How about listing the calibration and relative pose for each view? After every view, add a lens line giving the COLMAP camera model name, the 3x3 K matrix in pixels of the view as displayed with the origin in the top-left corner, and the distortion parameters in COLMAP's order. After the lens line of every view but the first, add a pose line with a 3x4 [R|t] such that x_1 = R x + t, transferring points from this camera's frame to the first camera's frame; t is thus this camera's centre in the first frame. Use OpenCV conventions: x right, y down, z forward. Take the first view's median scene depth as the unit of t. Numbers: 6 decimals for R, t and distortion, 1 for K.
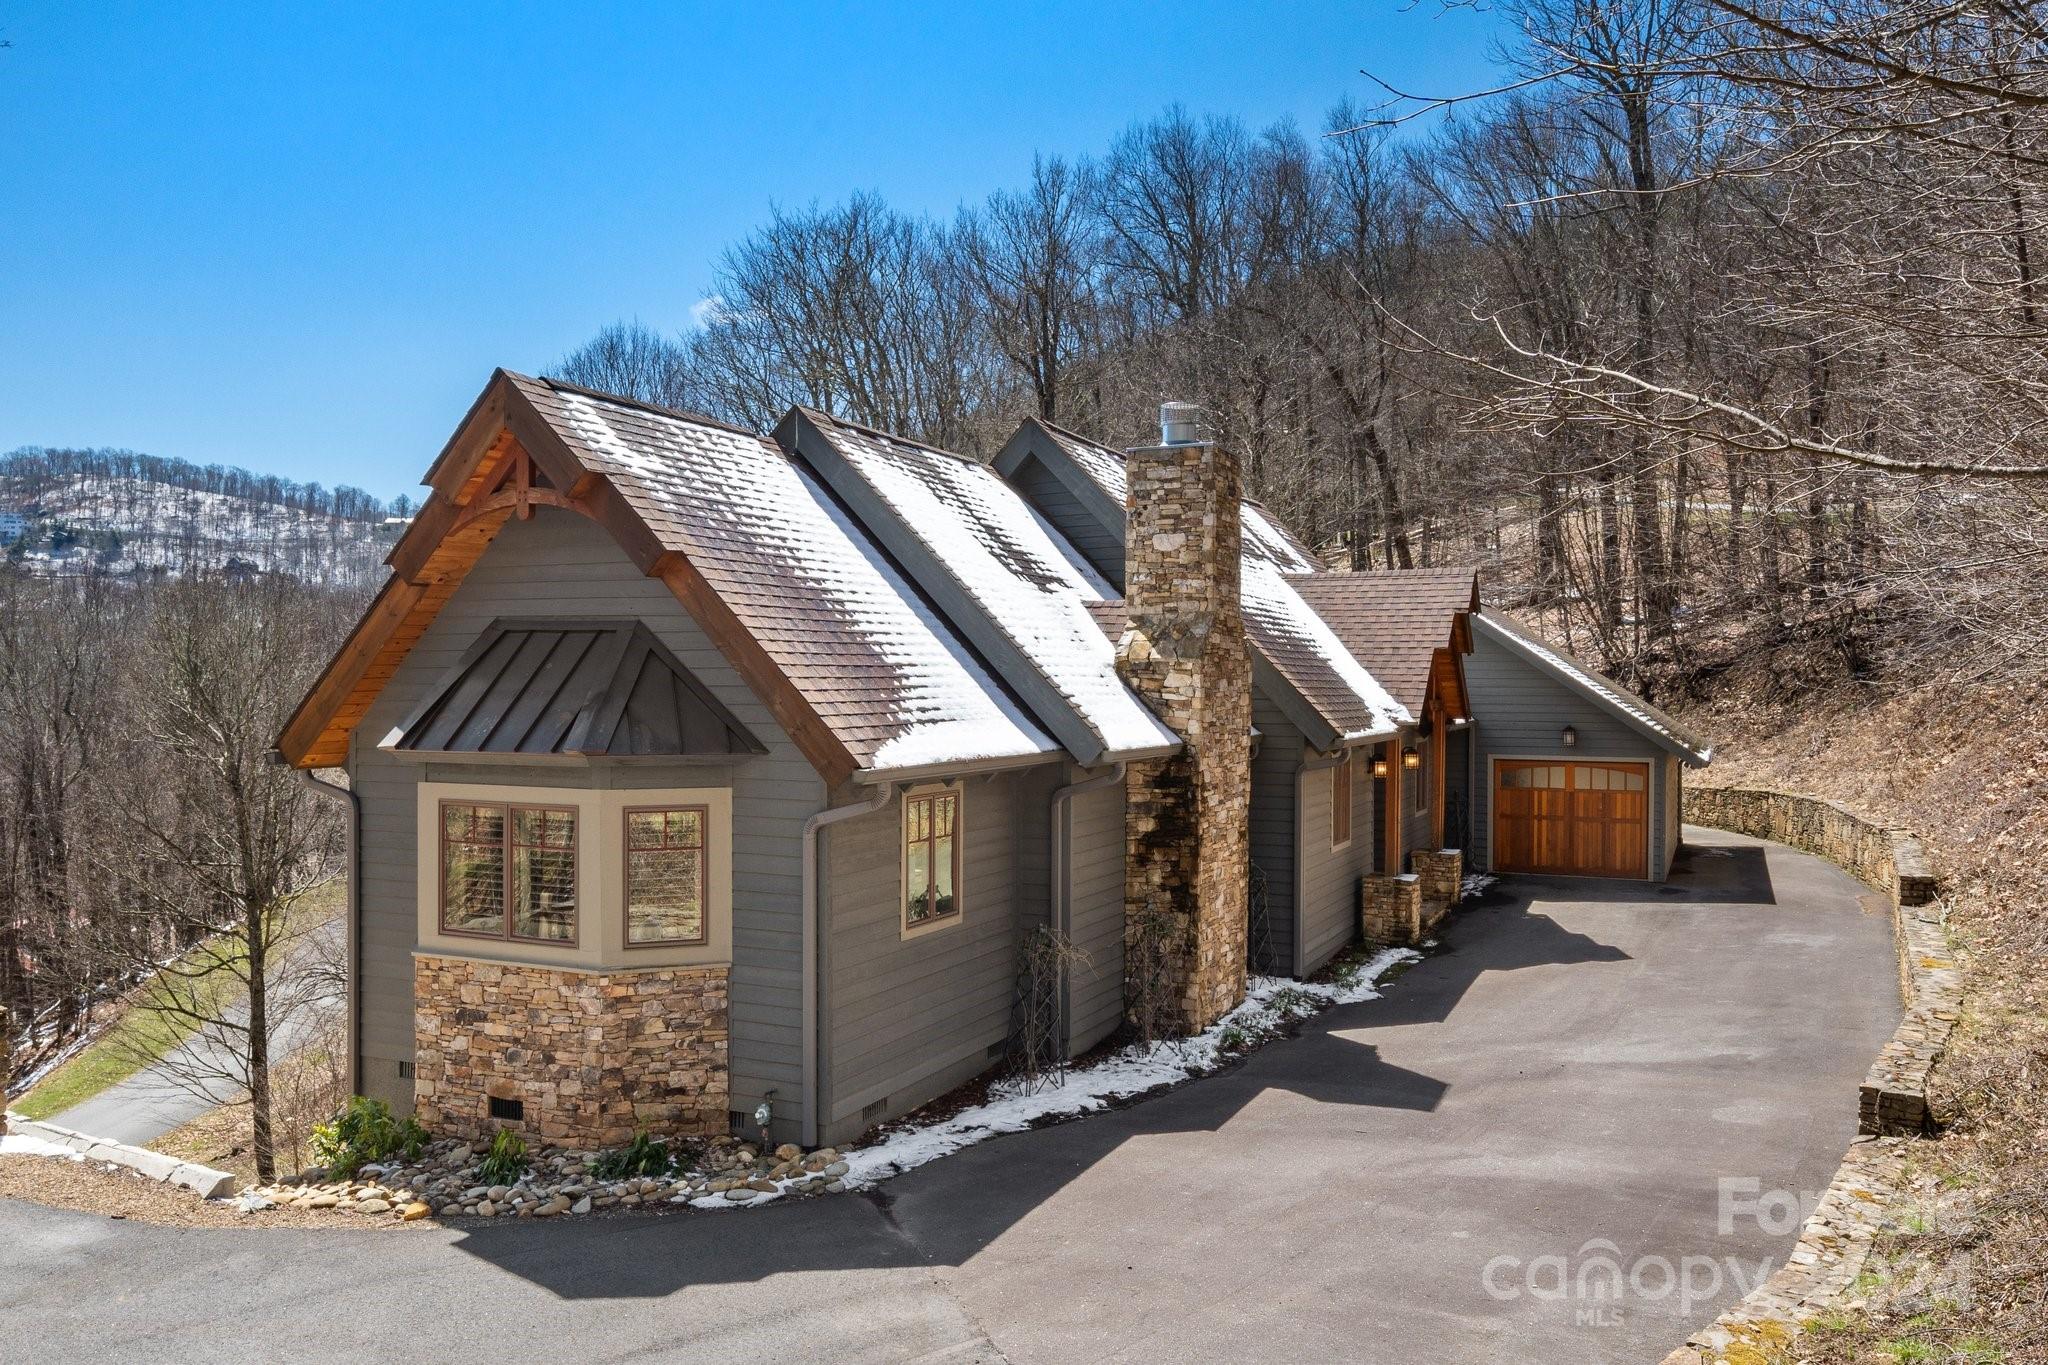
lens RADIAL K [[1484.0, 0, 1024.3], [0, 1484.0, 684.3], [0, 0, 1]] dist [0.000947, -0.000391]
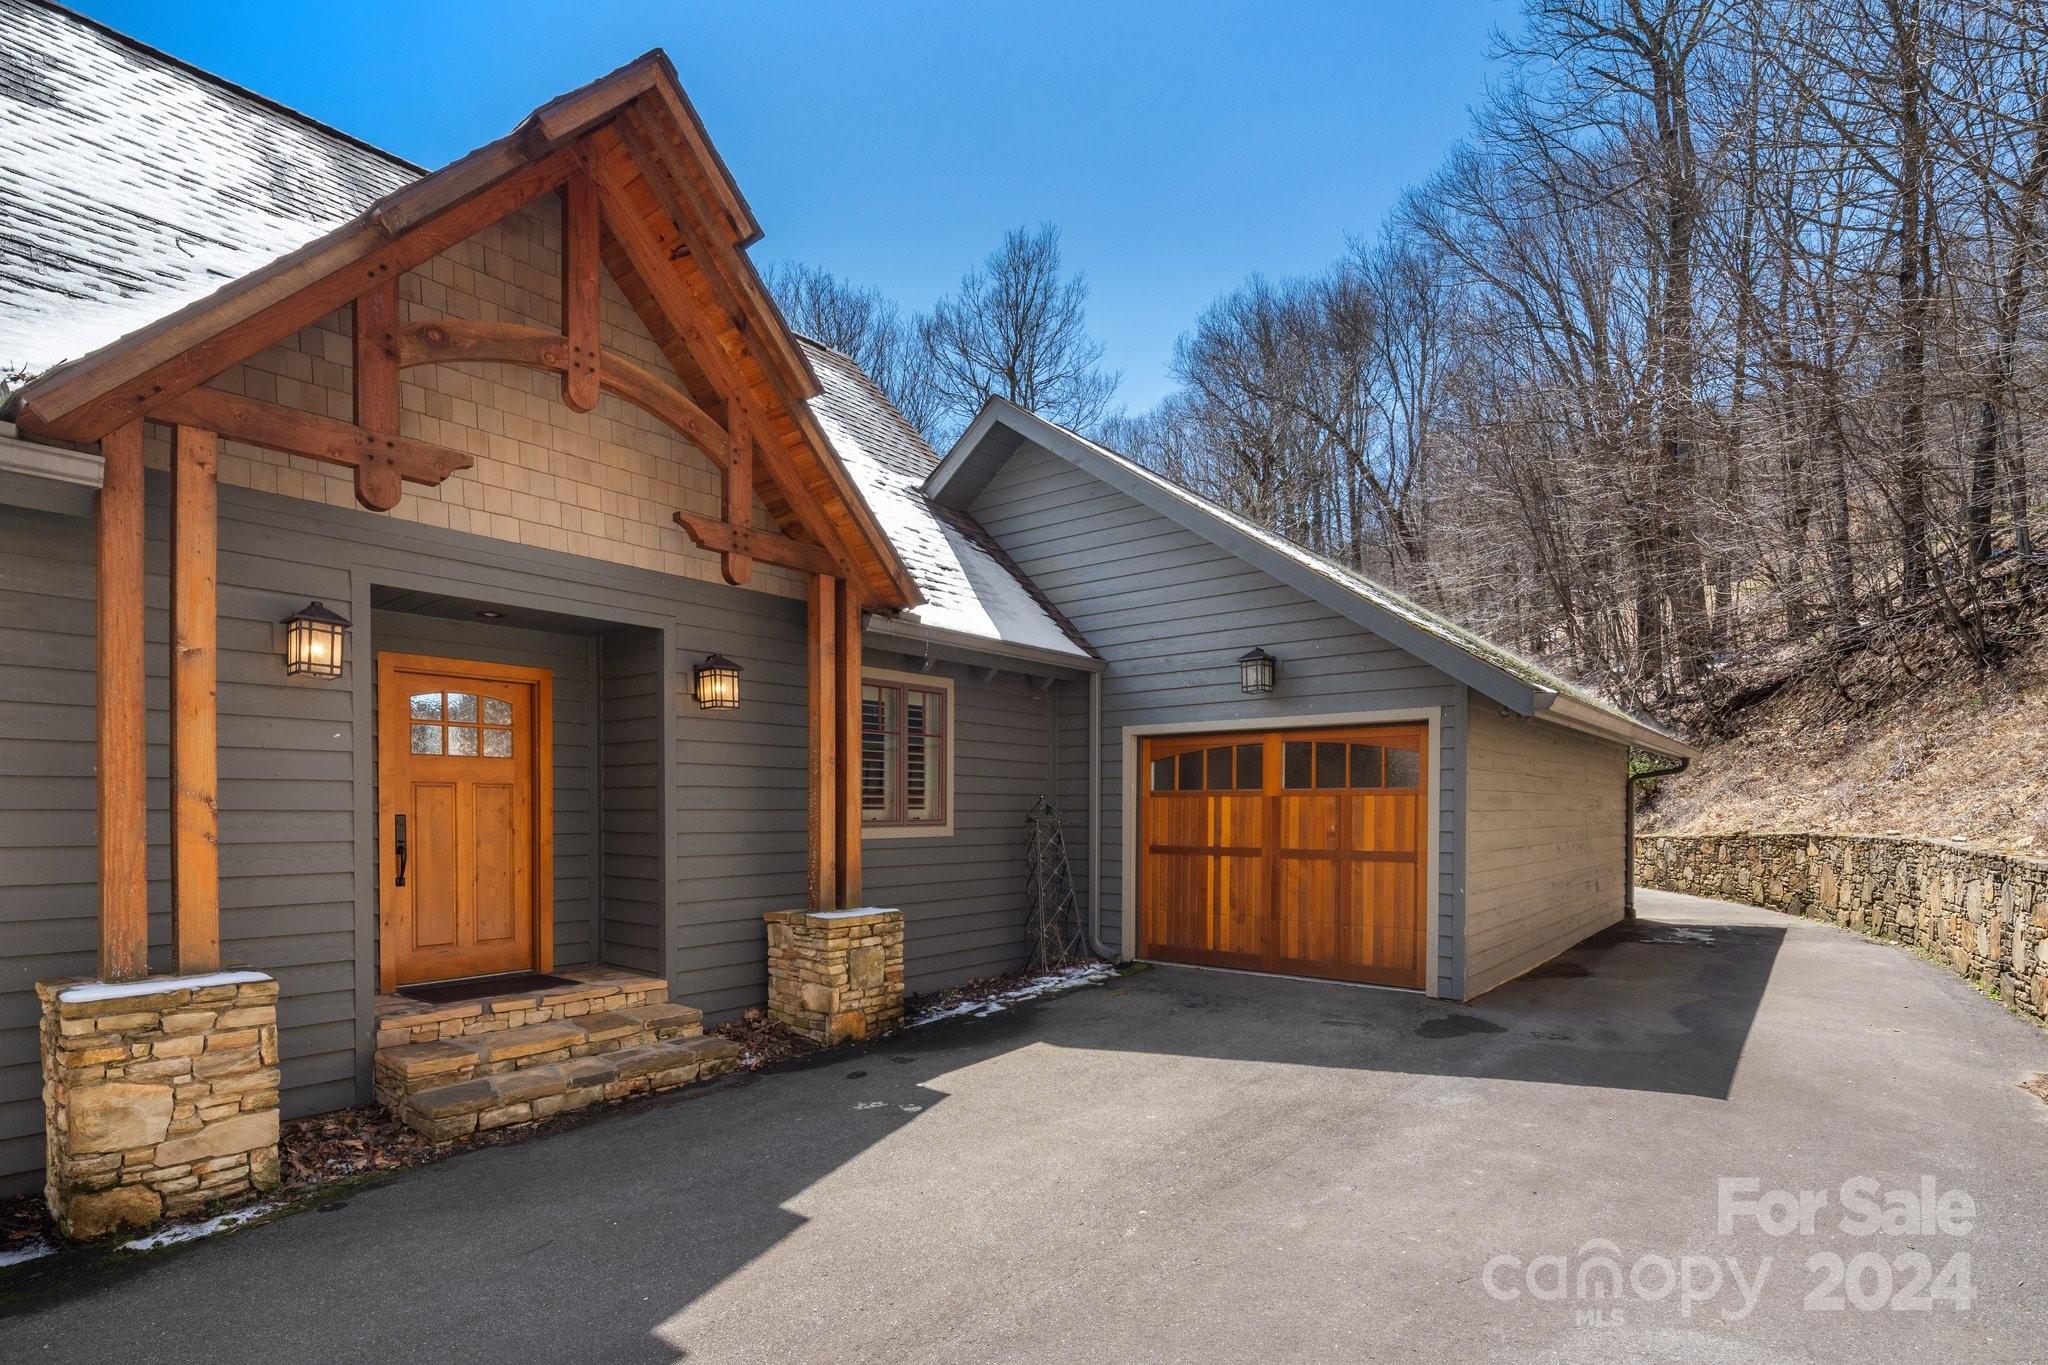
lens RADIAL K [[1001.6, 0, 1016.1], [0, 1001.6, 814.2], [0, 0, 1]] dist [-0.000107, -0.000132]
pose [[0.970343, -0.001385, -0.241726, 0.321164], [0.002622, 0.999985, 0.004793, 0.067183], [0.241716, -0.005284, 0.970333, 0.591964]]
